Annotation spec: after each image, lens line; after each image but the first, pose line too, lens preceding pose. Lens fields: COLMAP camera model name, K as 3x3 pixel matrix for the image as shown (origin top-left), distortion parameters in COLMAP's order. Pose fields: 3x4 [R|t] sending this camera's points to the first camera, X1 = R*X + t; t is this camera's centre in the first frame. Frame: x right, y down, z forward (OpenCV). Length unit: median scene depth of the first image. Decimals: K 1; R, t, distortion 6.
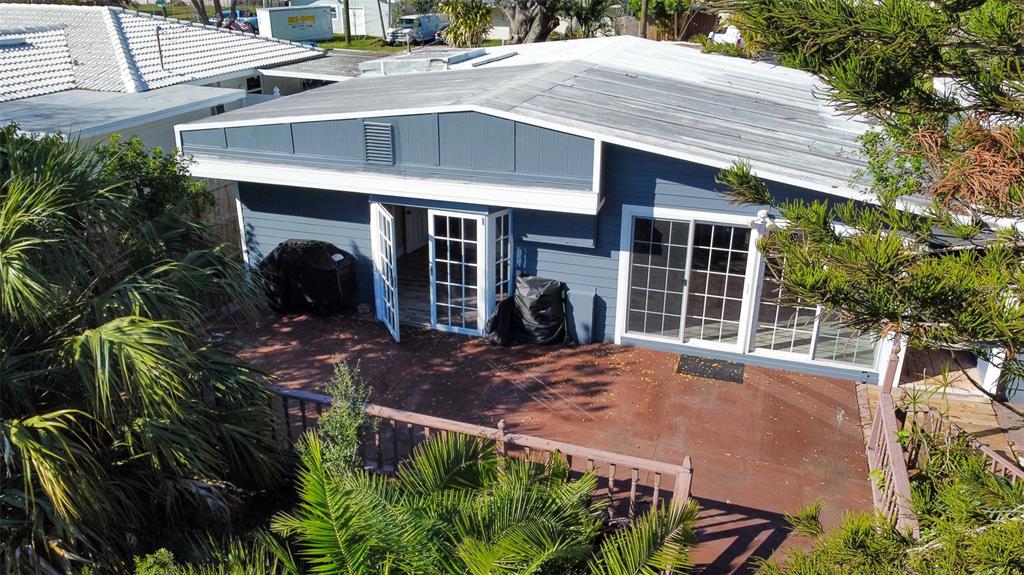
lens RADIAL K [[772.4, 0, 512.0], [0, 772.4, 287.5], [0, 0, 1]] dist [-0.007898, -0.005126]
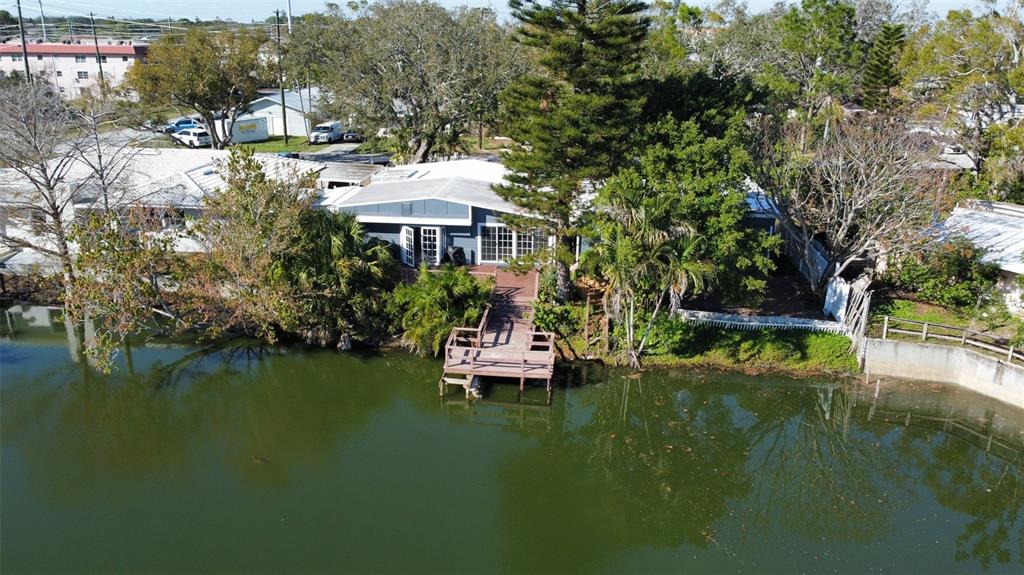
lens RADIAL K [[772.4, 0, 512.0], [0, 772.4, 287.5], [0, 0, 1]] dist [-0.007898, -0.005126]
pose [[0.980181, -0.058294, 0.189332, -0.377564], [0.072196, 0.995112, -0.067375, 0.423340], [-0.184479, 0.079709, 0.979599, -2.397246]]
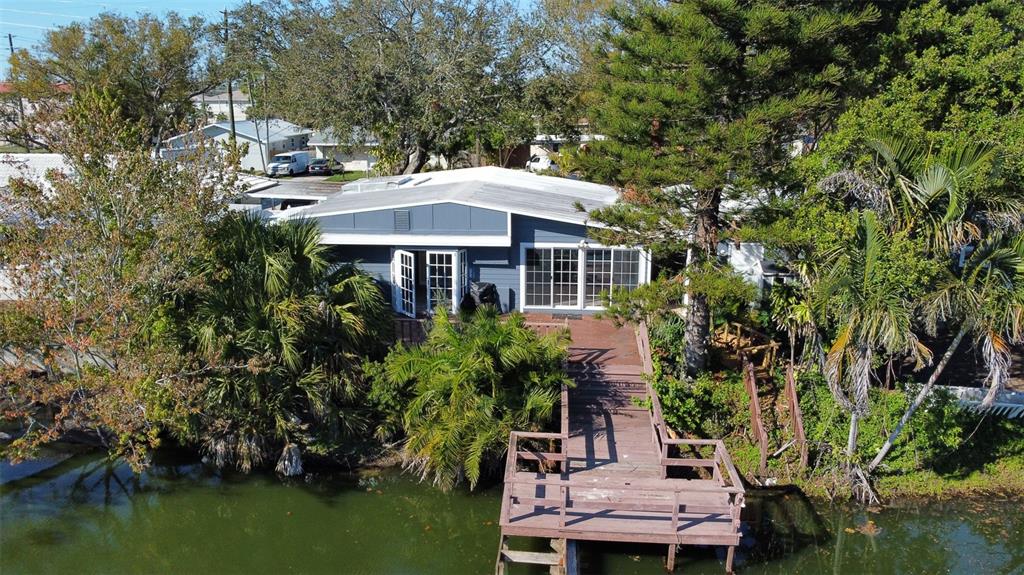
lens RADIAL K [[772.4, 0, 512.0], [0, 772.4, 287.5], [0, 0, 1]] dist [-0.007898, -0.005126]
pose [[0.971950, -0.057165, 0.228136, -0.361616], [0.092302, 0.984902, -0.146455, 0.314746], [-0.216320, 0.163404, 0.962551, -1.003668]]
